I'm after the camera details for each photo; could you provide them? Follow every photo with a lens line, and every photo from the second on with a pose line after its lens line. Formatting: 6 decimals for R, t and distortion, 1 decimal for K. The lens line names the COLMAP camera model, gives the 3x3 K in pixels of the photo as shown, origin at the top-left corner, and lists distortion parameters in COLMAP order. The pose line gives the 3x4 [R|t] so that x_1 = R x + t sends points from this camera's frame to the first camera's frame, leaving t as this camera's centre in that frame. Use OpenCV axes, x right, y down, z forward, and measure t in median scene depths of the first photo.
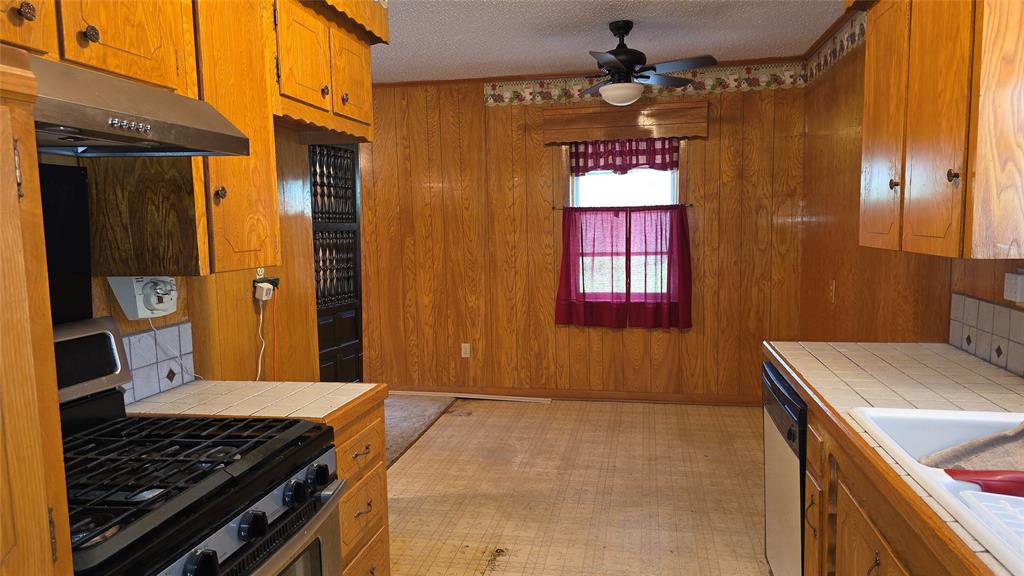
lens RADIAL K [[689.5, 0, 512.0], [0, 689.5, 288.0], [0, 0, 1]] dist [0.003563, 0.000542]
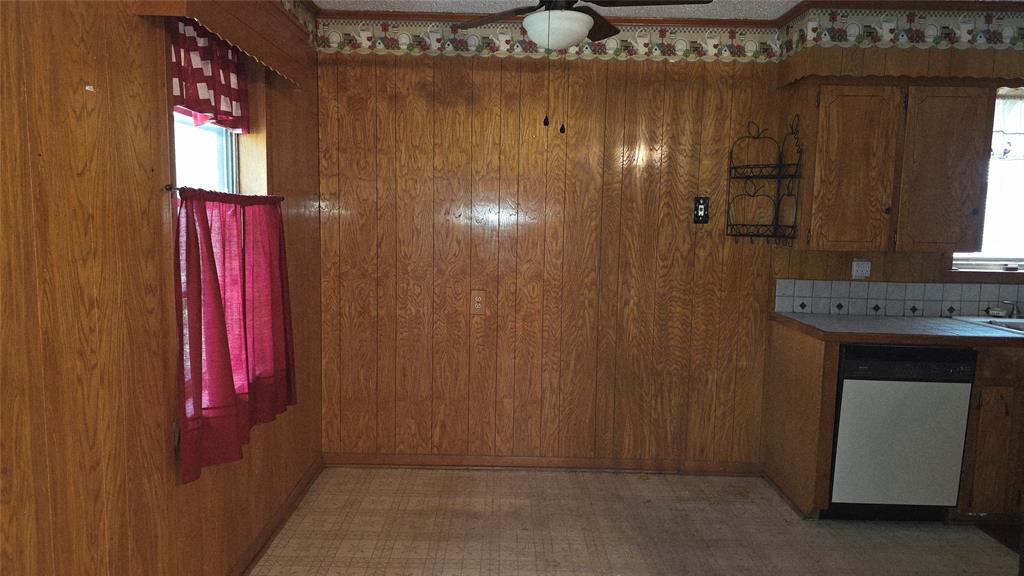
lens RADIAL K [[689.5, 0, 512.0], [0, 689.5, 288.0], [0, 0, 1]] dist [0.003563, 0.000542]
pose [[-0.177943, -0.093931, 0.979547, -0.366452], [0.087745, 0.989954, 0.110868, -0.090324], [-0.980121, 0.105679, -0.167914, 0.919650]]
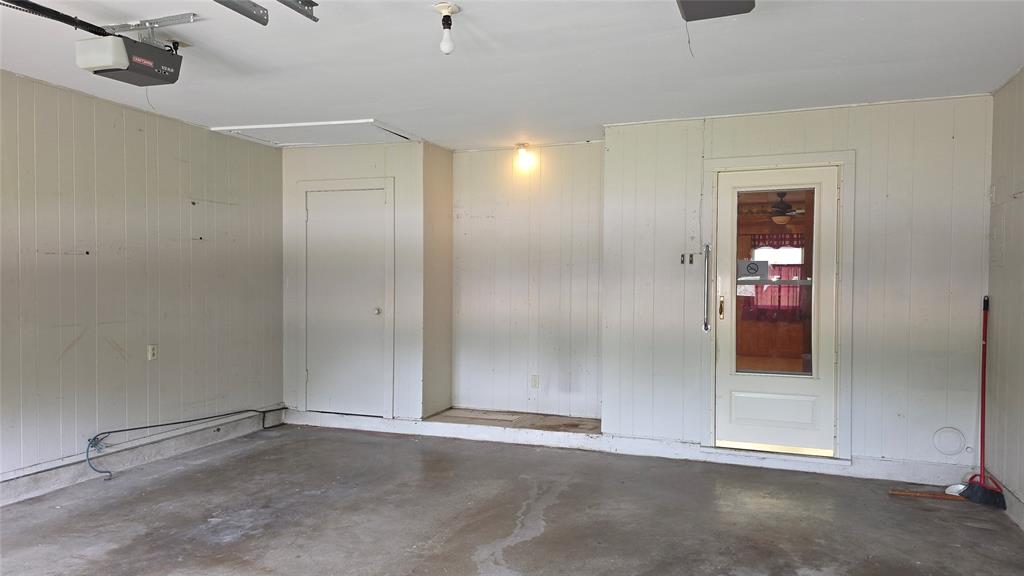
lens RADIAL K [[689.5, 0, 512.0], [0, 689.5, 288.0], [0, 0, 1]] dist [0.003563, 0.000542]
pose [[0.985951, 0.025675, -0.165049, -0.293249], [-0.039221, 0.996076, -0.079341, 0.155755], [0.162364, 0.084699, 0.983089, -1.219714]]
